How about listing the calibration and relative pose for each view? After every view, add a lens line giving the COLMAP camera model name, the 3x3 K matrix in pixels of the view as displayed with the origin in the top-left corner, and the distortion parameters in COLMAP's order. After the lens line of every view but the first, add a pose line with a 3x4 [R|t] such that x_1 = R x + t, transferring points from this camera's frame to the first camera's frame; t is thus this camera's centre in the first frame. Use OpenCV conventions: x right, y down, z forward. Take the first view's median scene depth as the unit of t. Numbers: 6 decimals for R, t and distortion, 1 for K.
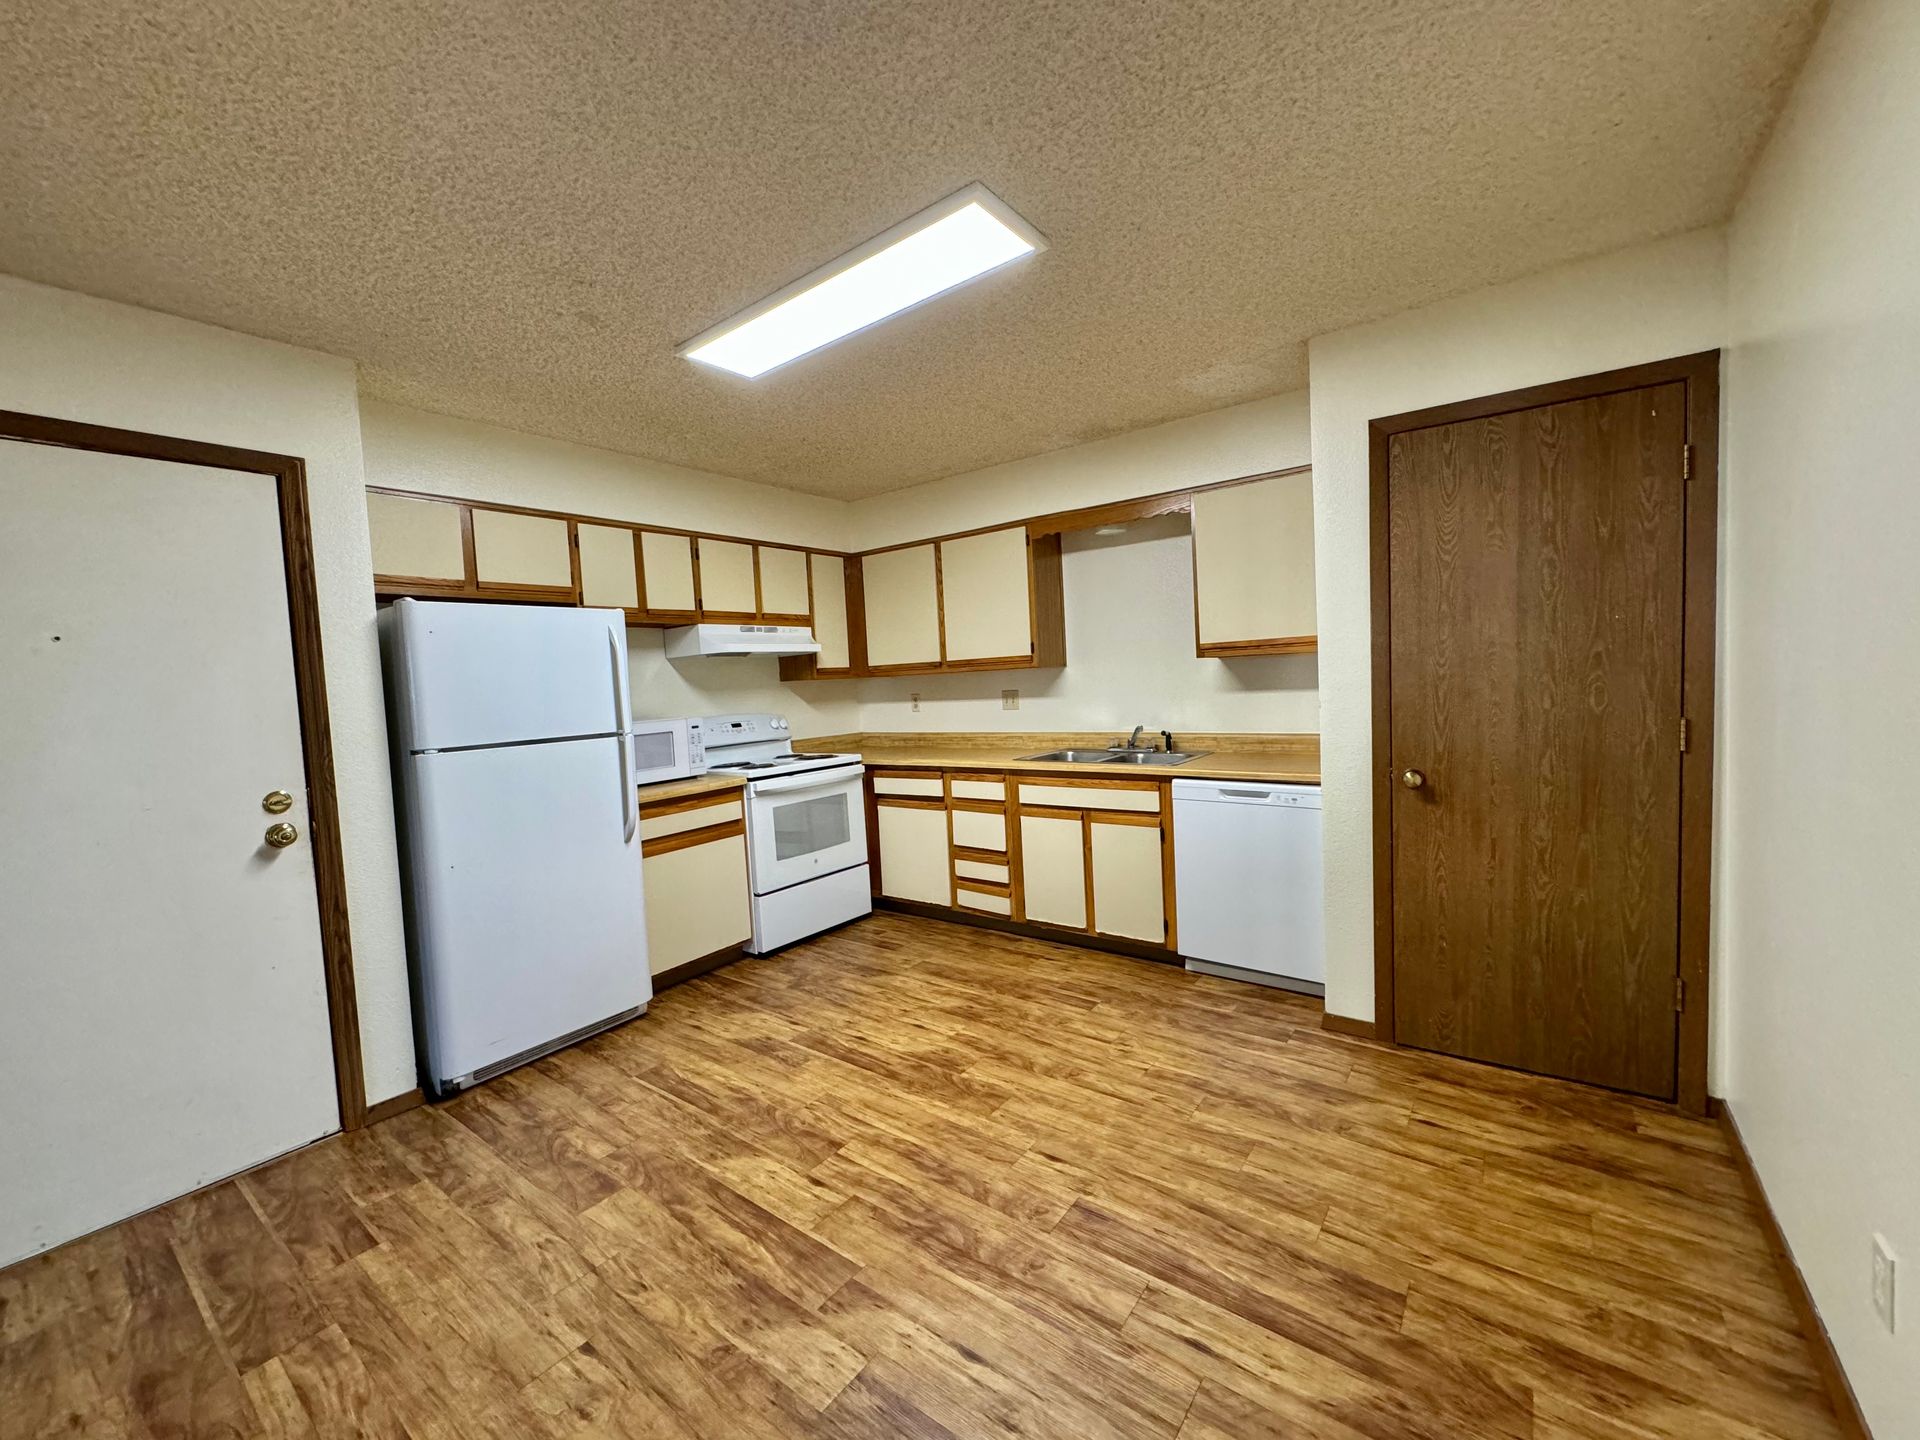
lens RADIAL K [[765.0, 0, 961.5], [0, 765.0, 720.1], [0, 0, 1]] dist [0.001709, -0.000235]
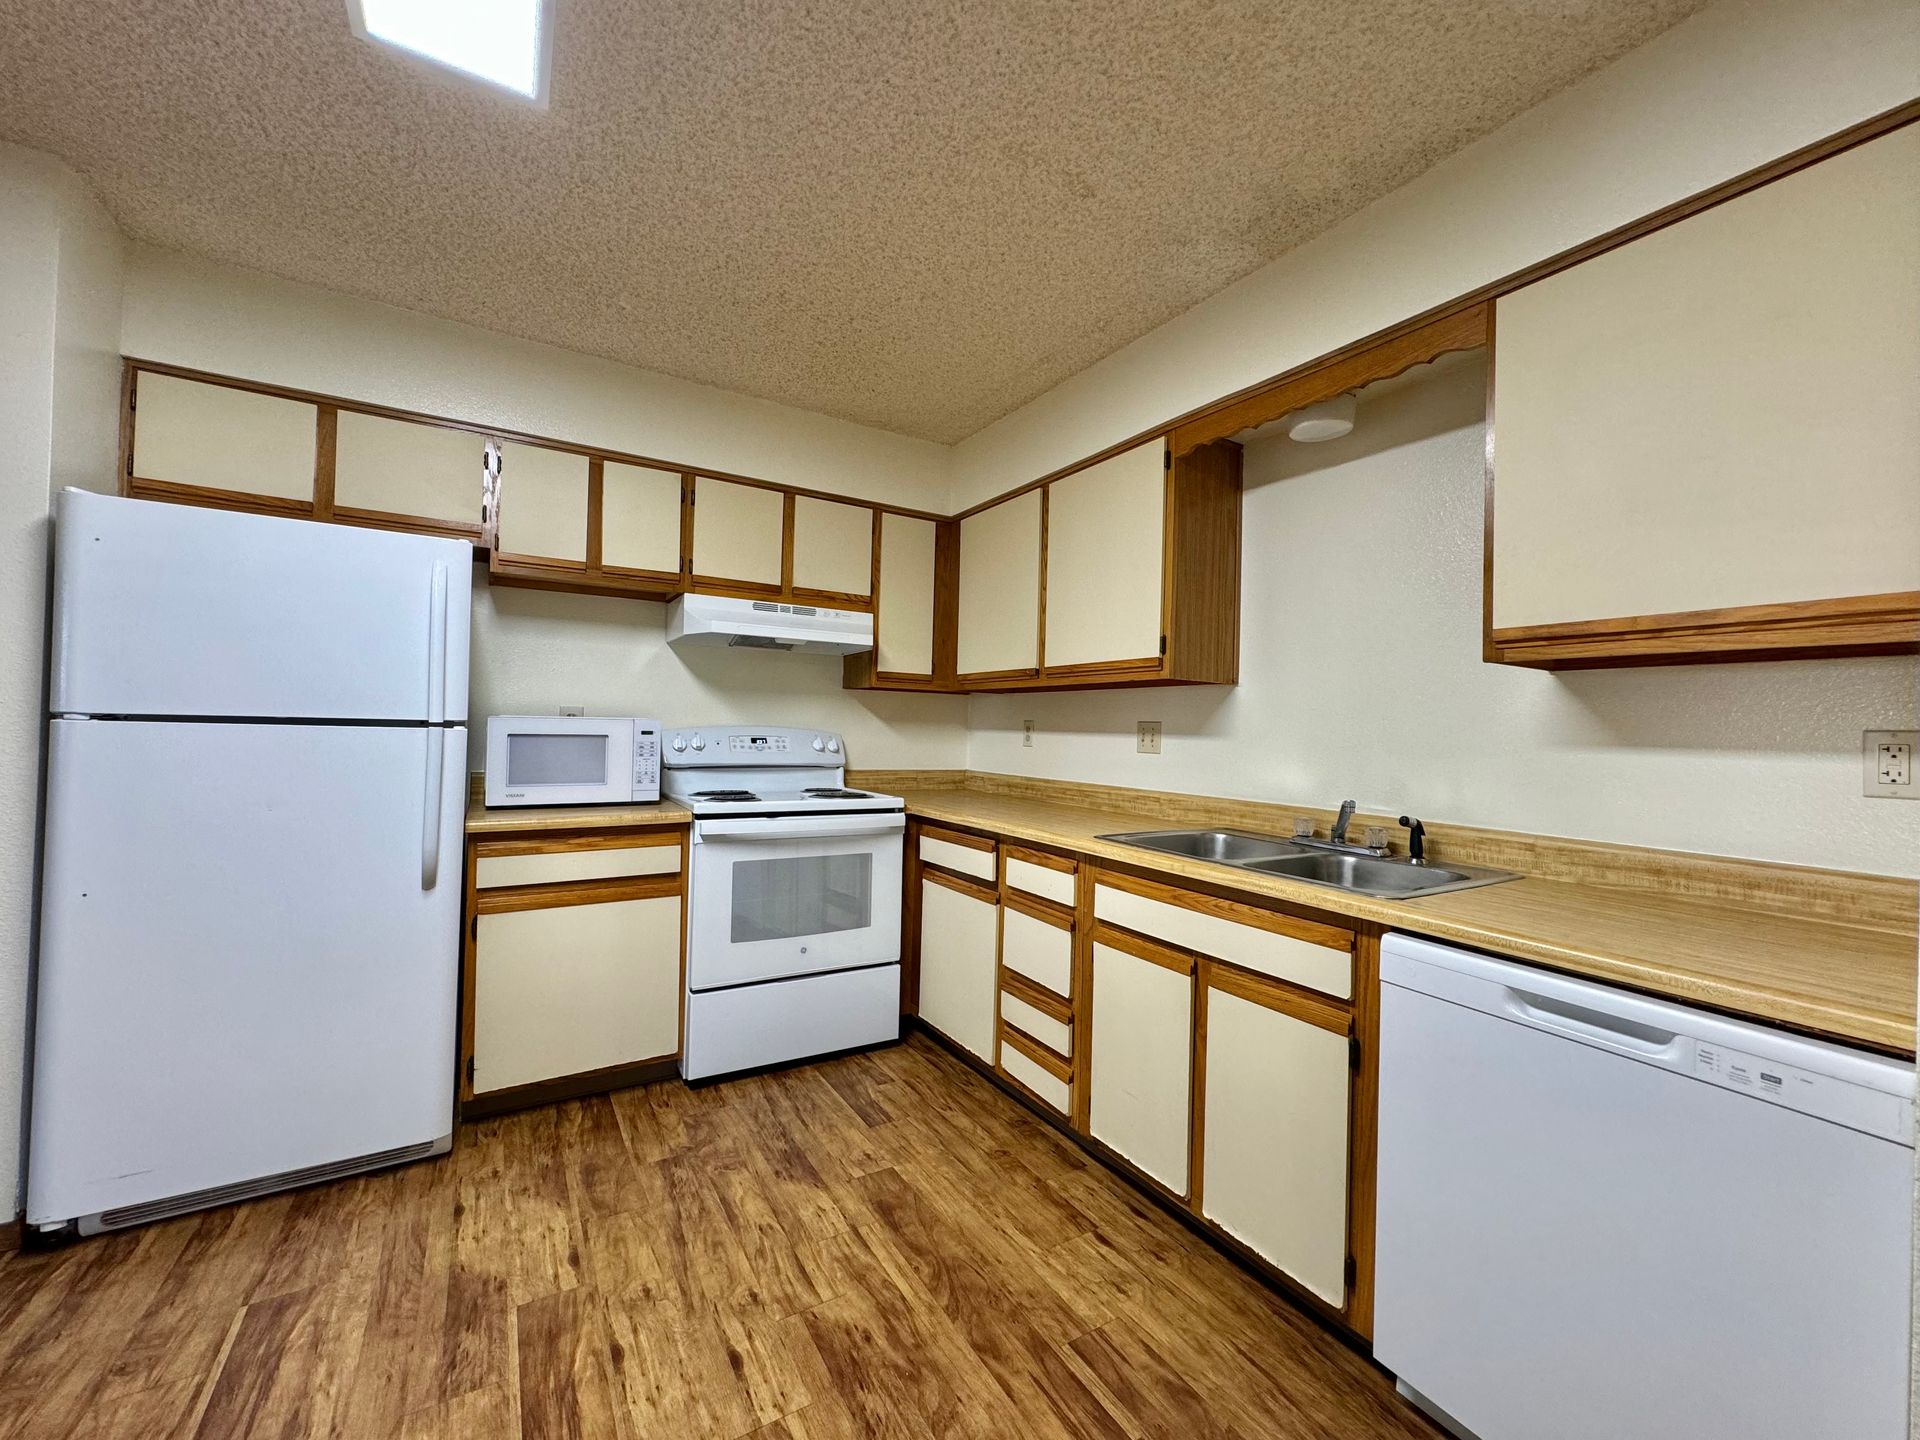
lens RADIAL K [[765.0, 0, 961.0], [0, 765.0, 718.8], [0, 0, 1]] dist [0.001709, -0.000235]
pose [[0.926701, 0.071388, -0.368958, 0.177228], [-0.094153, 0.994583, -0.044043, 0.000180], [0.363815, 0.075553, 0.928402, 0.439065]]
